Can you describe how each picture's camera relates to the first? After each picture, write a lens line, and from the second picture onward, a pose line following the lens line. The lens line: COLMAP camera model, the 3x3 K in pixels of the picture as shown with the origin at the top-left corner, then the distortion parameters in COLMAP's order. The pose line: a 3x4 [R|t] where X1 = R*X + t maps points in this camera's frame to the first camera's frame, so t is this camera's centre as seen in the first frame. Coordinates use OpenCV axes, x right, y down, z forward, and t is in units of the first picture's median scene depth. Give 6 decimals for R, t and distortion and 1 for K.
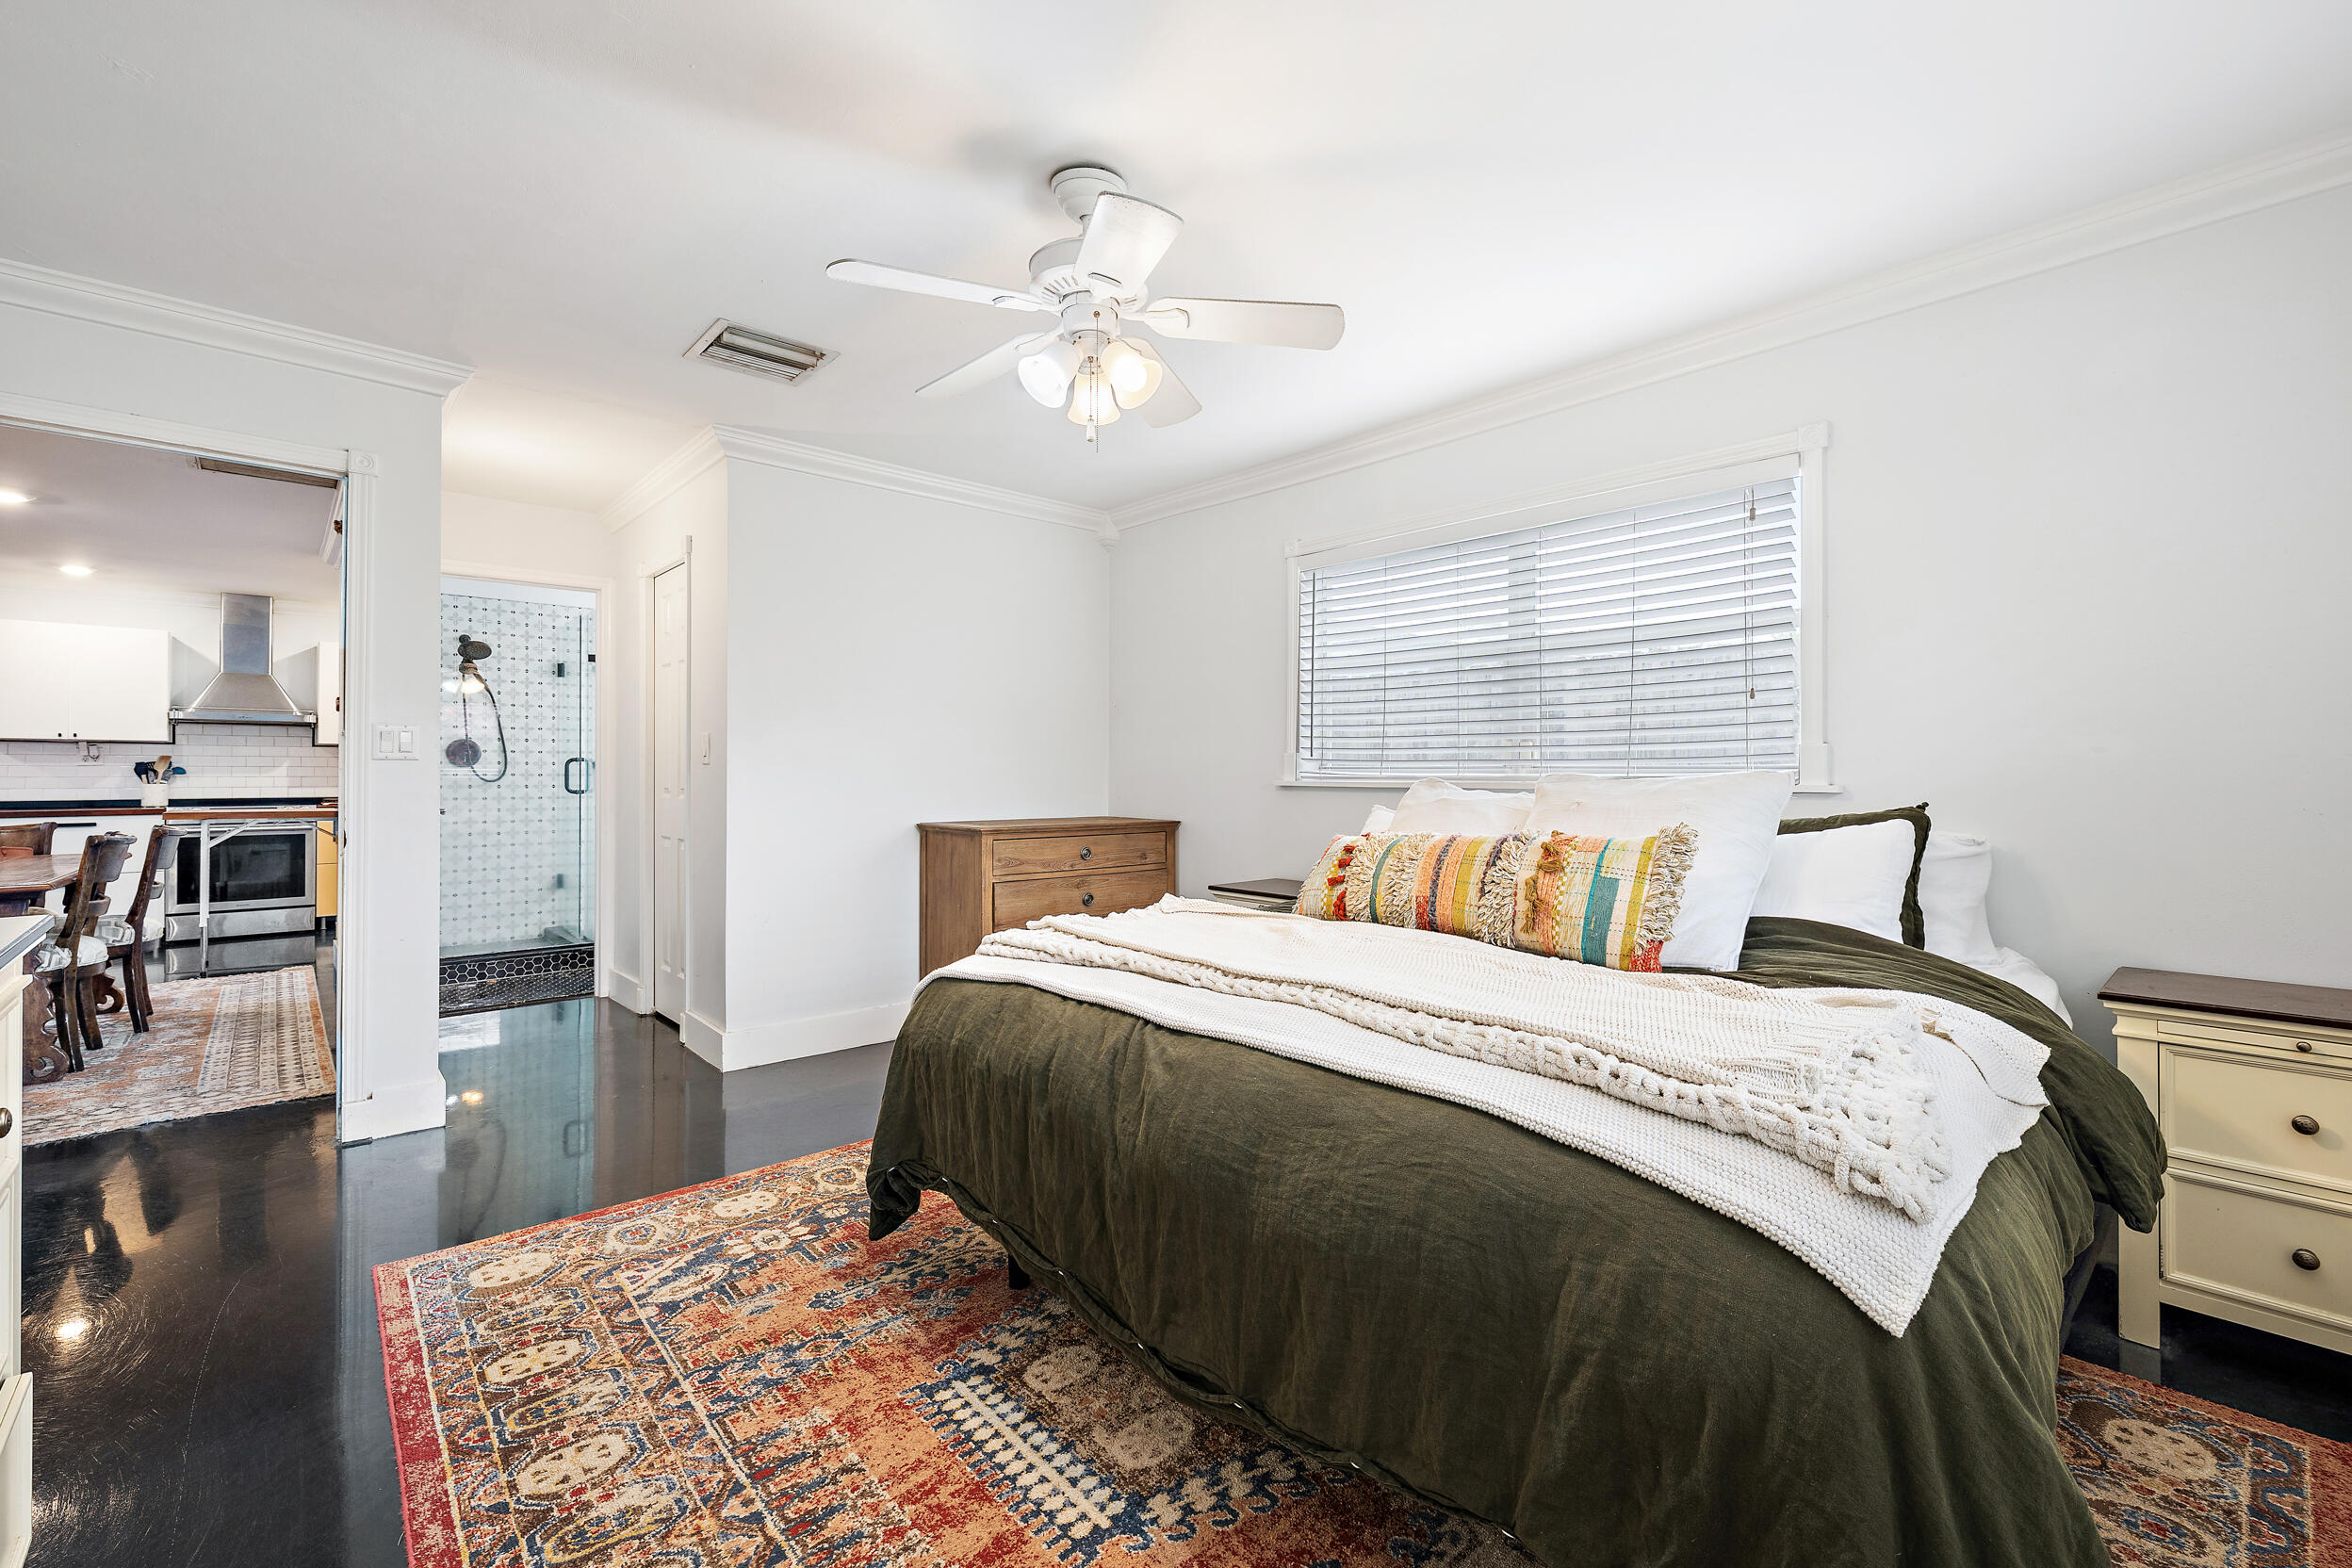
lens RADIAL K [[1008.8, 0, 1176.9], [0, 1008.8, 754.6], [0, 0, 1]] dist [-0.000019, 0.000006]
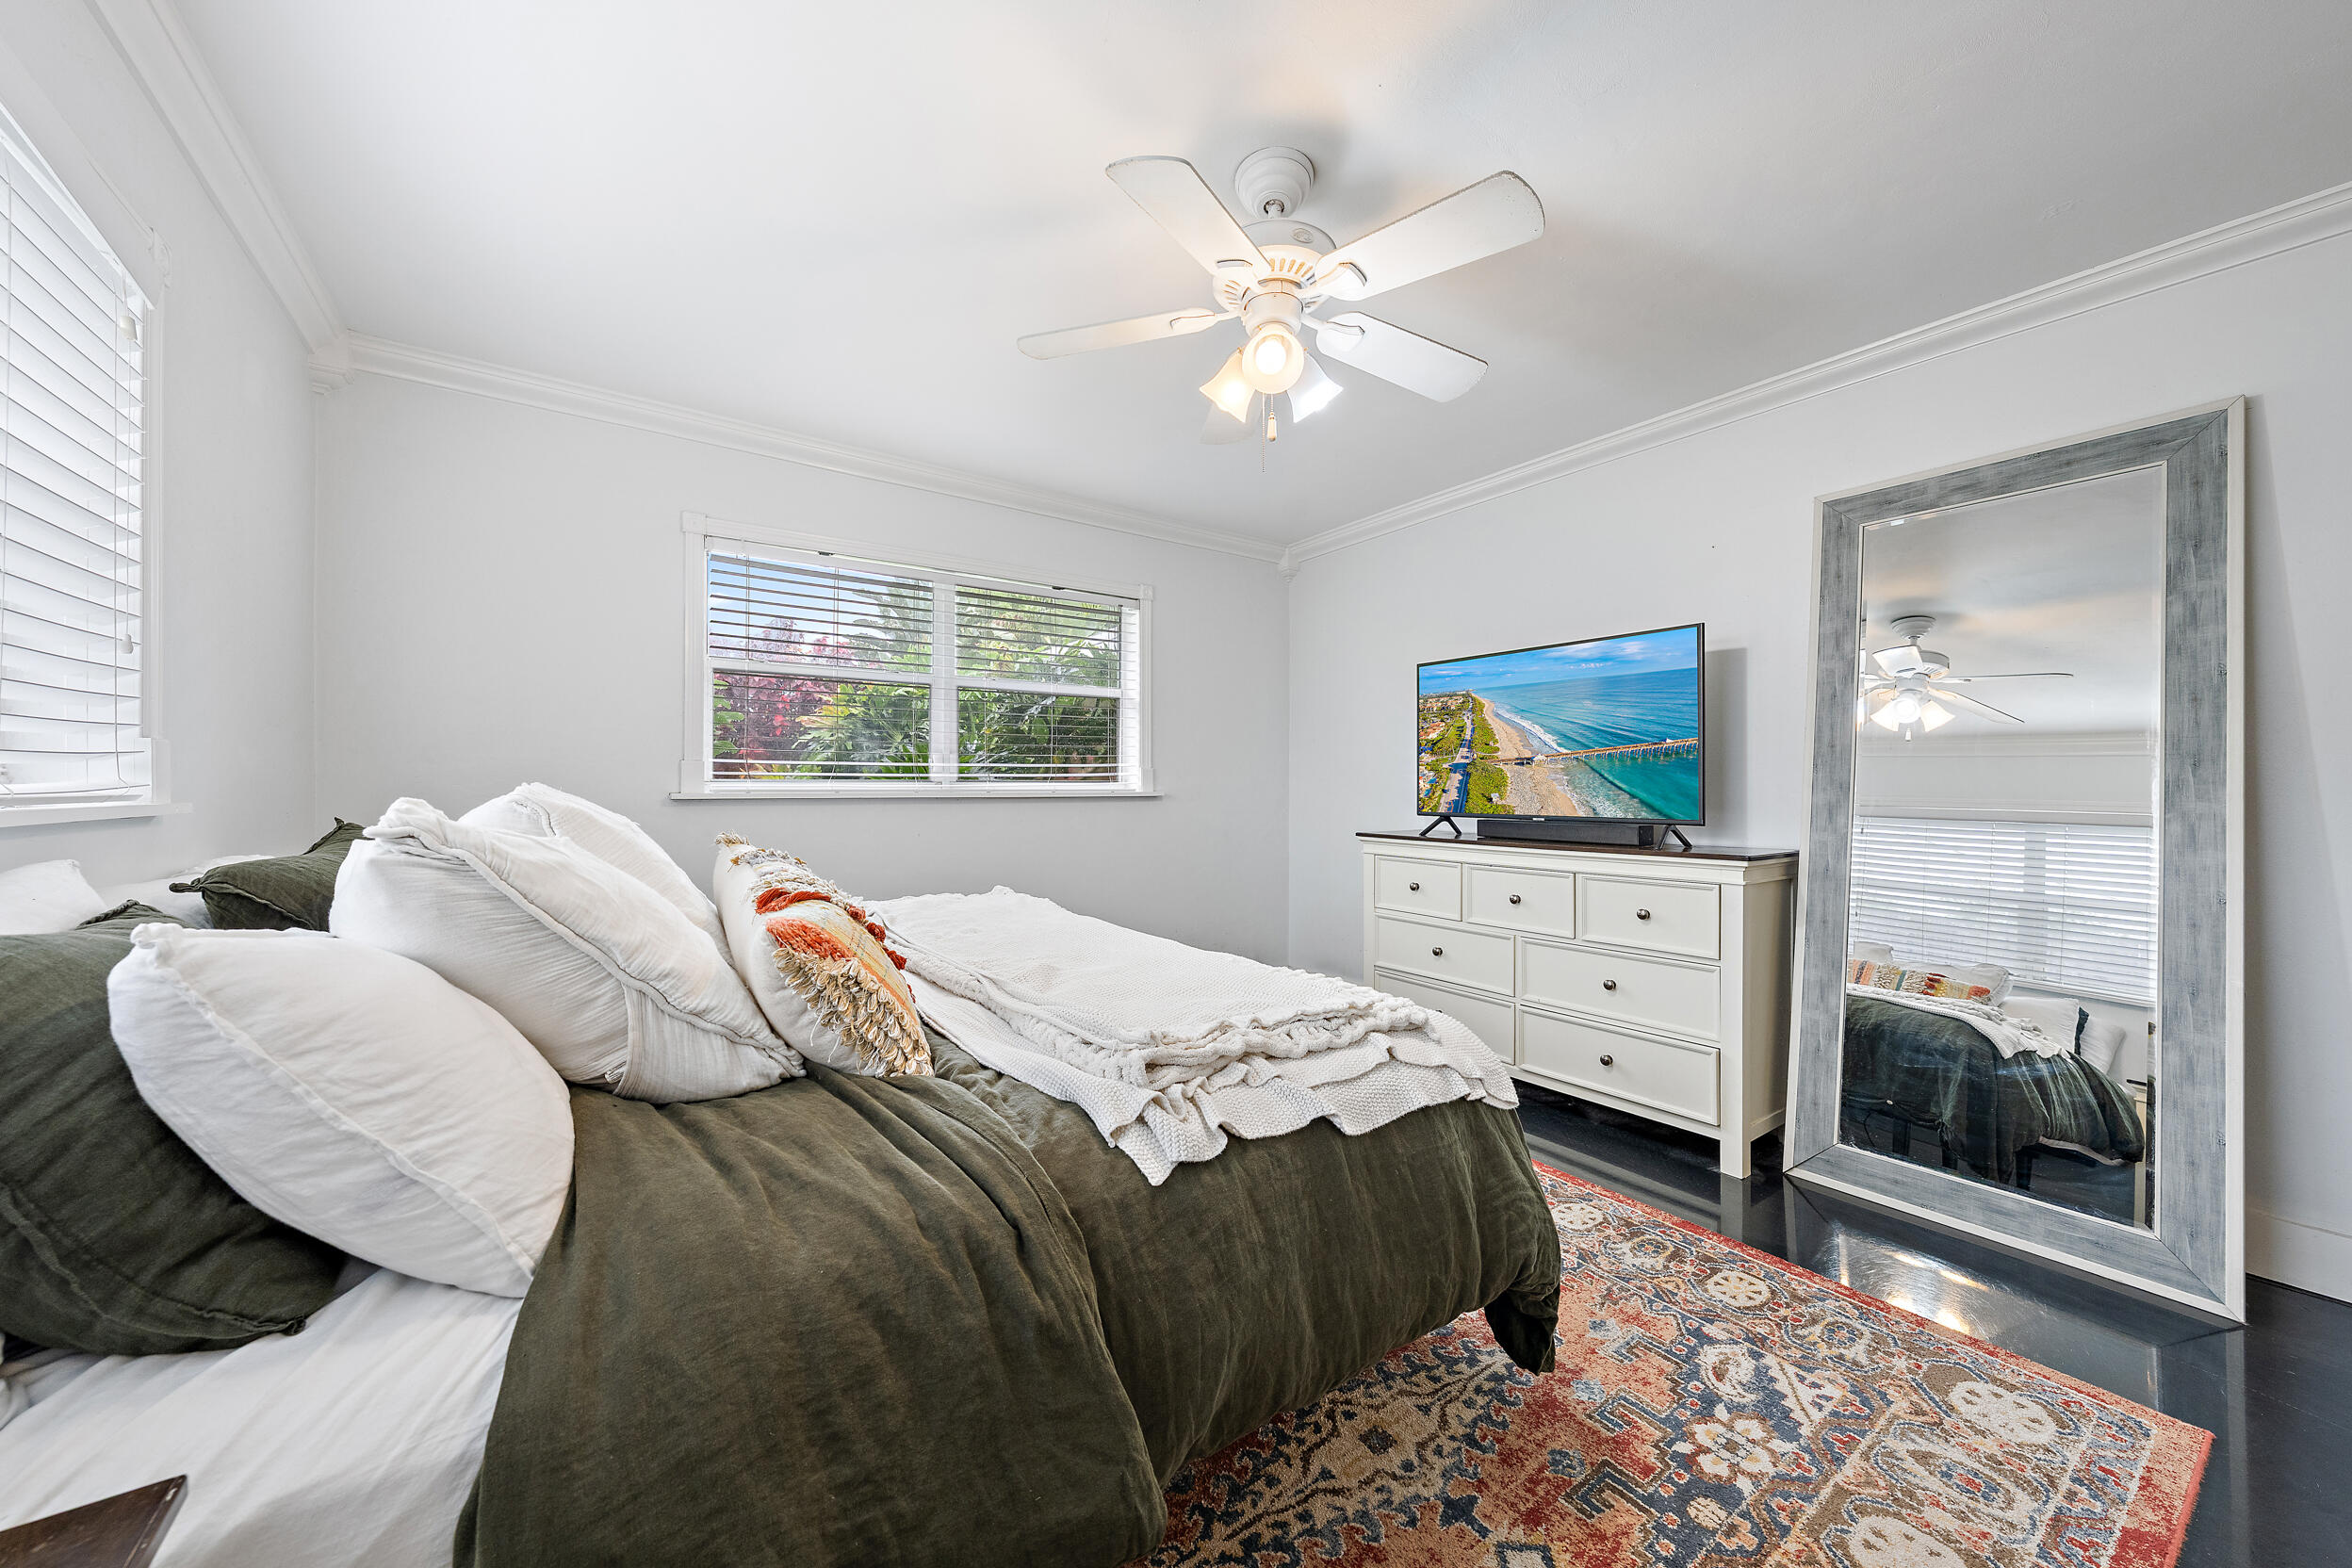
lens RADIAL K [[847.5, 0, 1176.0], [0, 847.5, 784.0], [0, 0, 1]] dist [-0.000542, -0.000054]
pose [[-0.992867, -0.001827, 0.119217, -0.087830], [-0.003417, 0.999908, -0.013138, 0.023729], [-0.119182, -0.013452, -0.992781, 1.732661]]
